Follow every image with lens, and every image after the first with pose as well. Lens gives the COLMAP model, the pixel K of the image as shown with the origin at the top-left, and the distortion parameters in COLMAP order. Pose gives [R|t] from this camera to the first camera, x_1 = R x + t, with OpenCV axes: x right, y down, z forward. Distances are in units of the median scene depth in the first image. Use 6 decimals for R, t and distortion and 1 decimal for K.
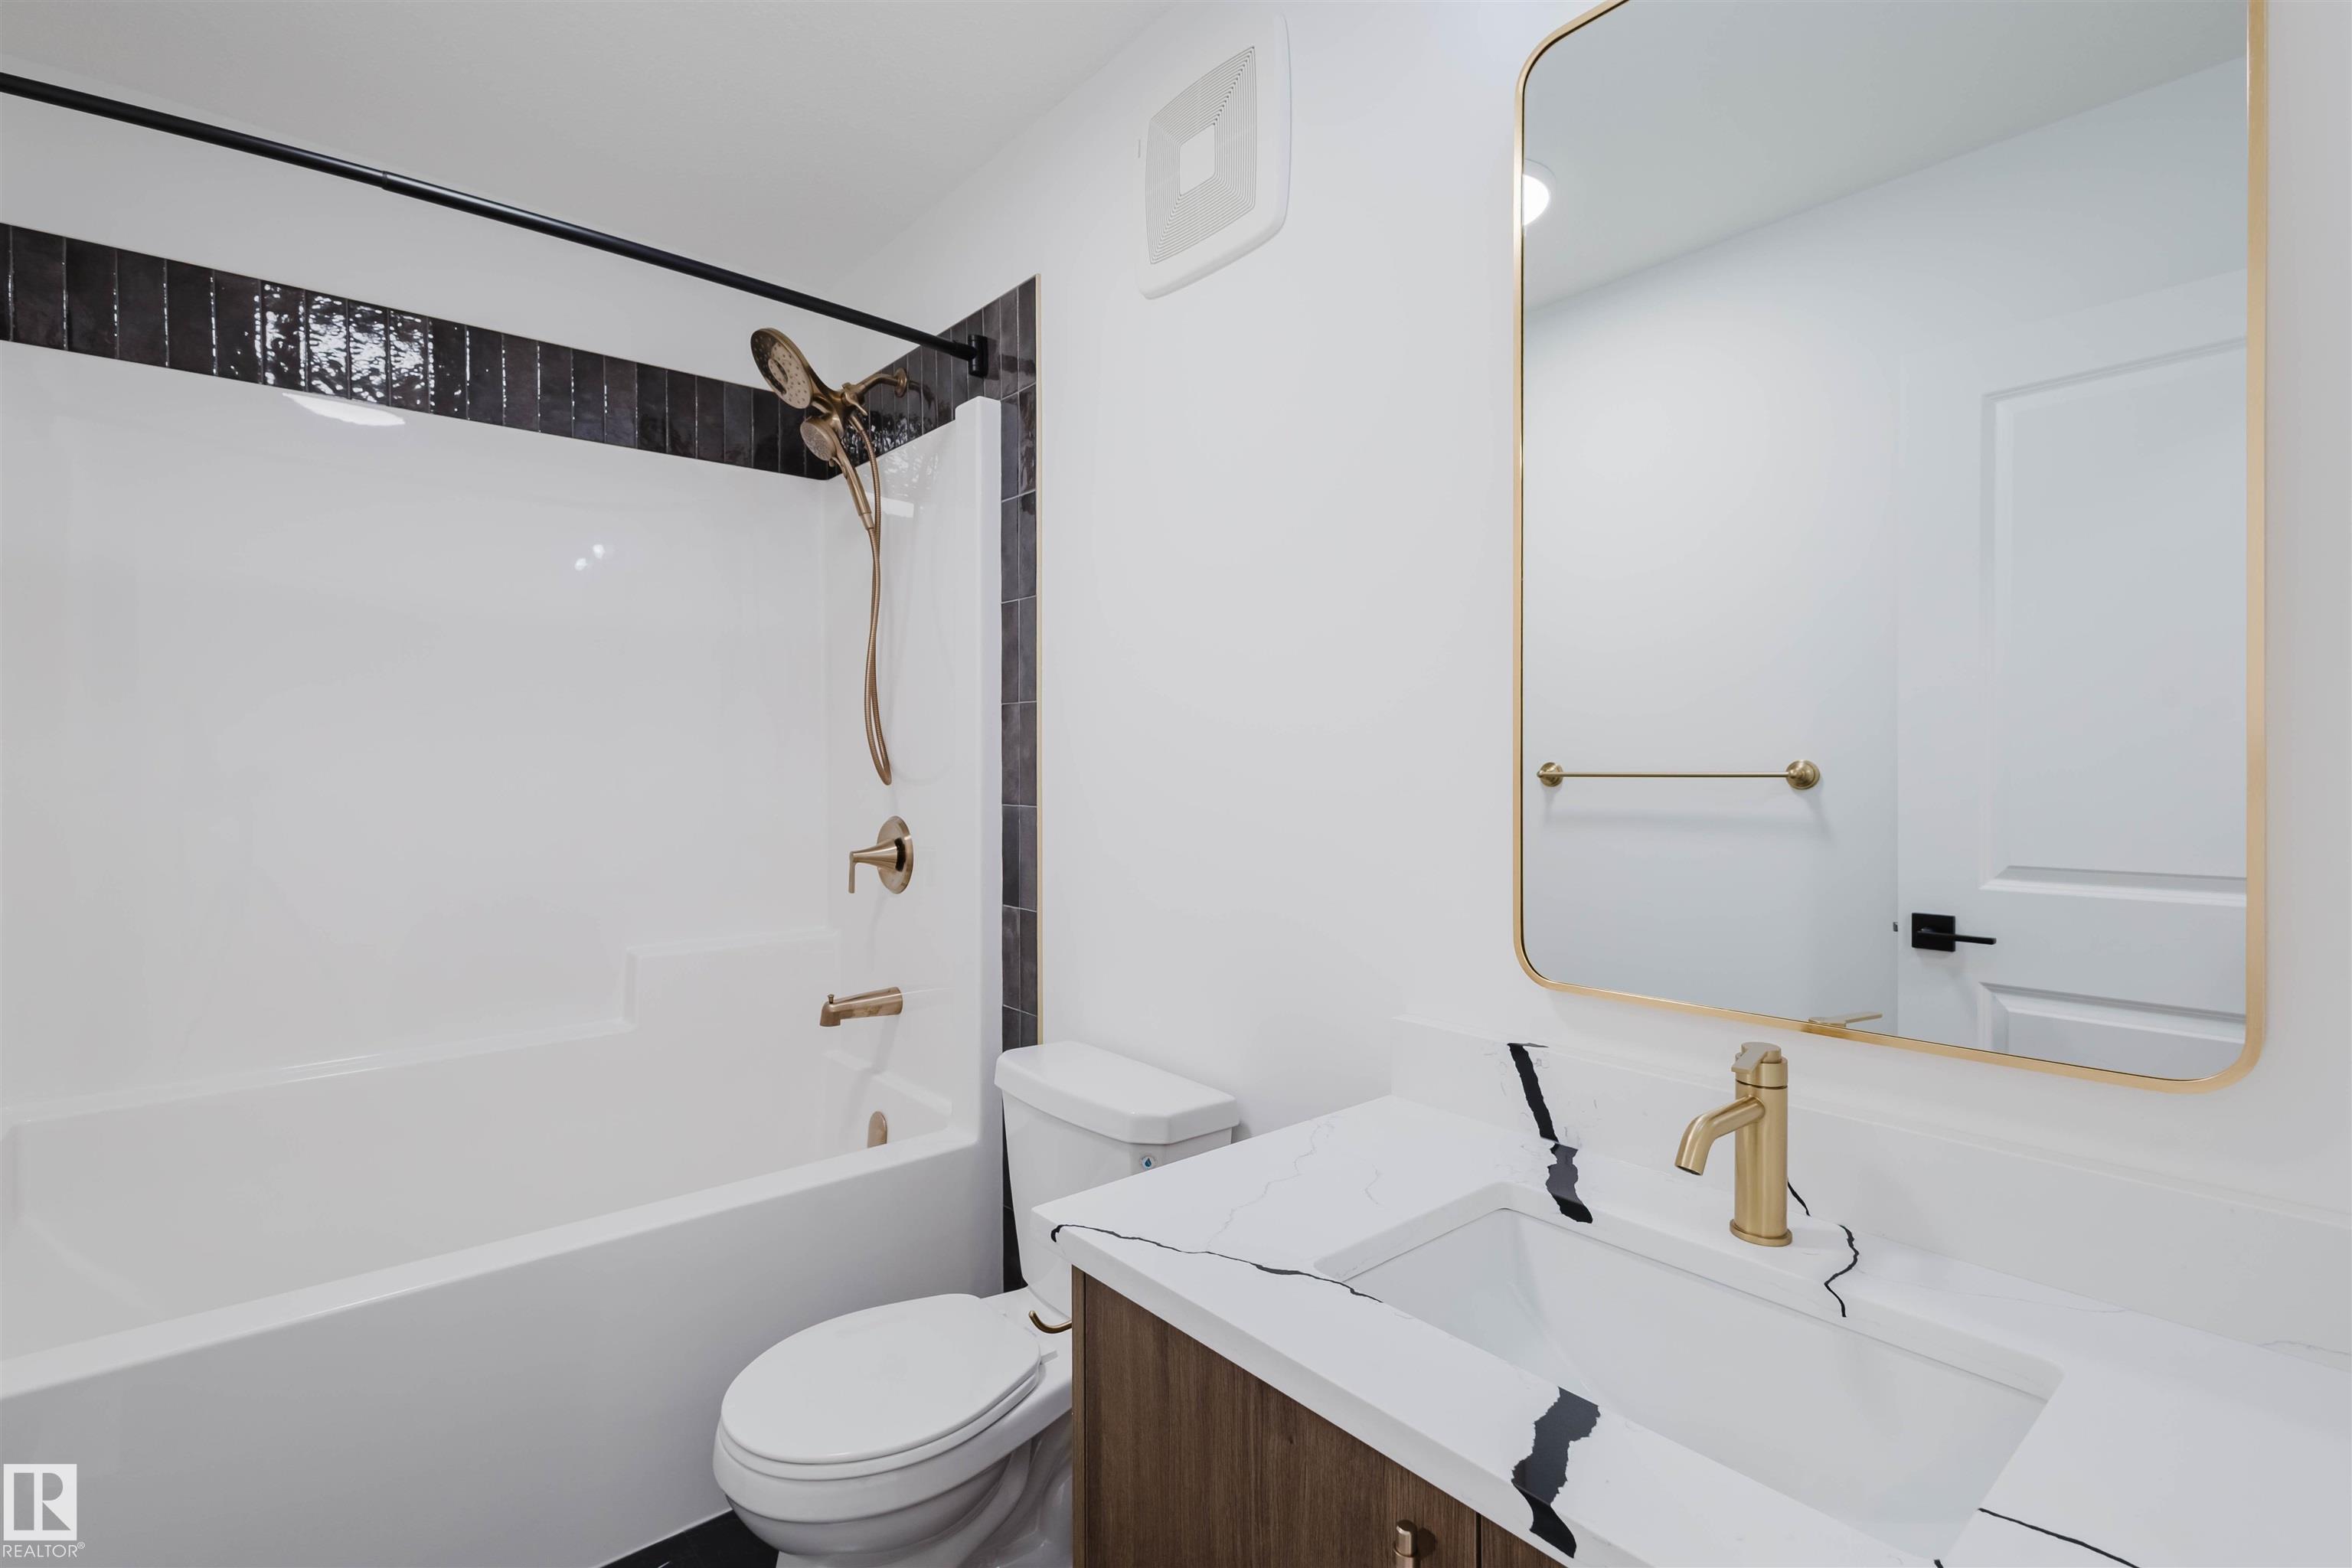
lens RADIAL K [[1072.7, 0, 1171.9], [0, 1072.7, 776.7], [0, 0, 1]] dist [0.003099, -0.001232]
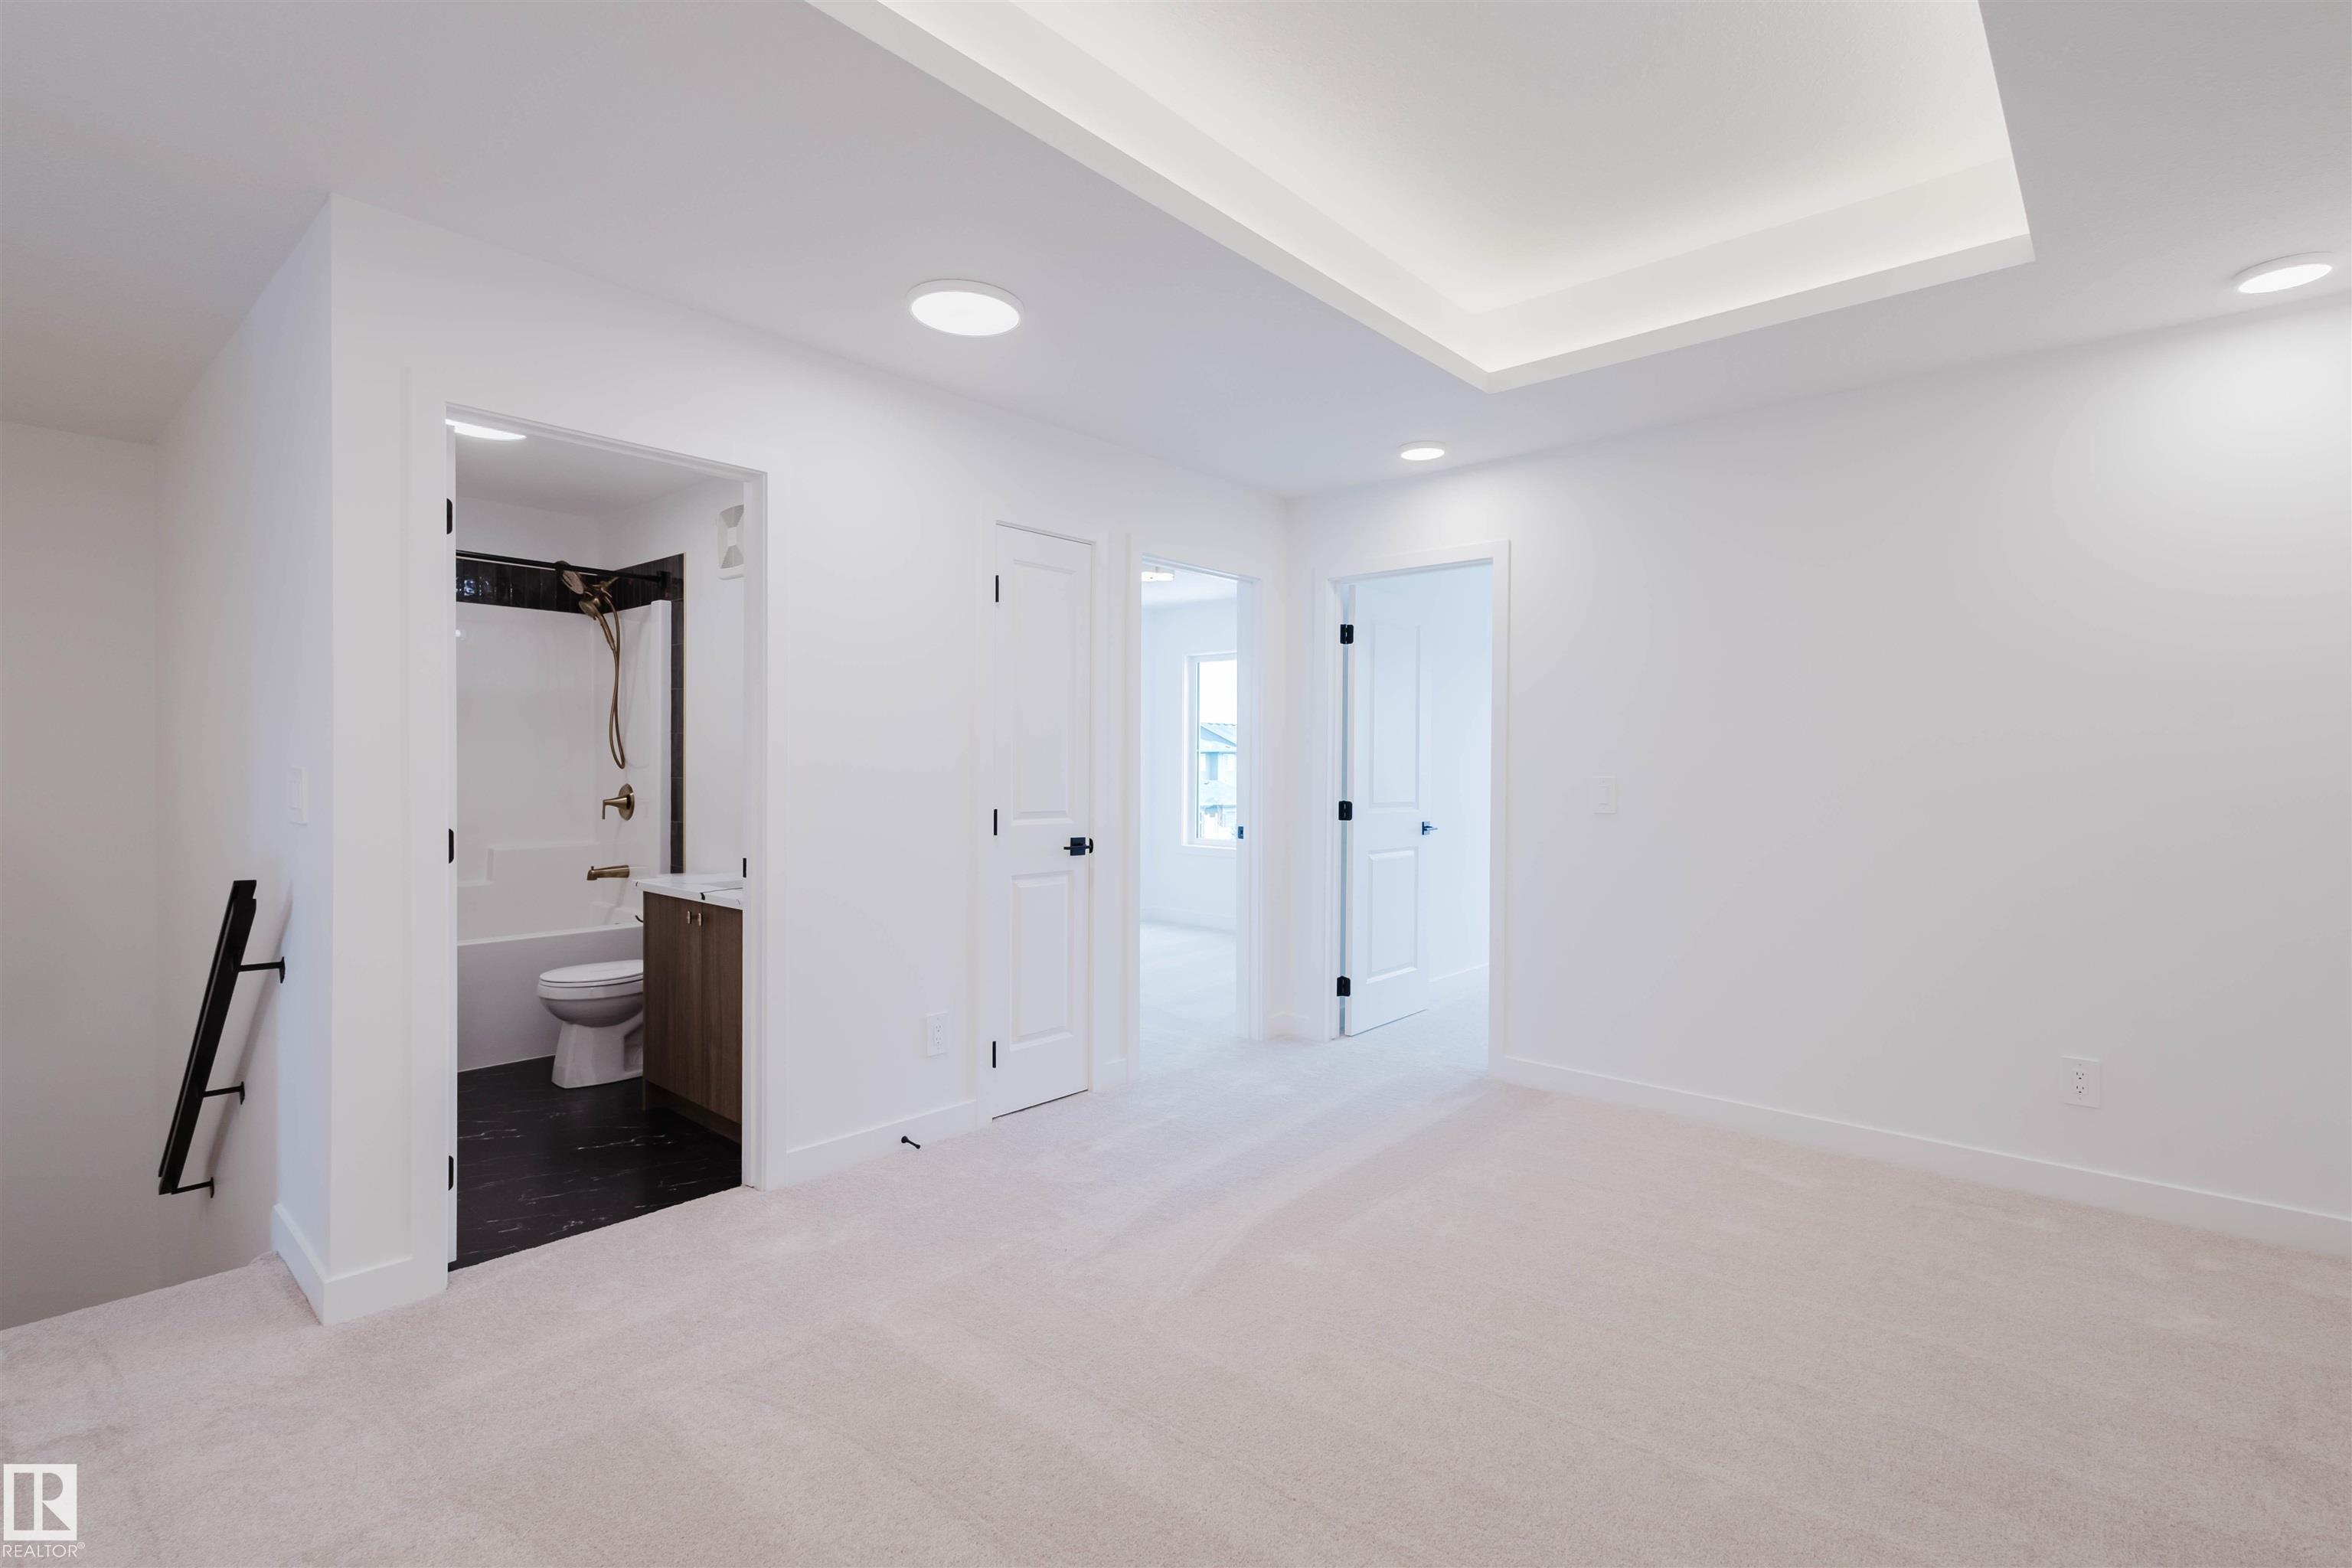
lens RADIAL K [[1072.7, 0, 1181.2], [0, 1072.7, 784.0], [0, 0, 1]] dist [0.003099, -0.001232]
pose [[0.989404, 0.008952, 0.144911, 0.537399], [-0.009276, 0.999956, 0.001562, 0.024647], [-0.144891, -0.002889, 0.989443, -1.300364]]
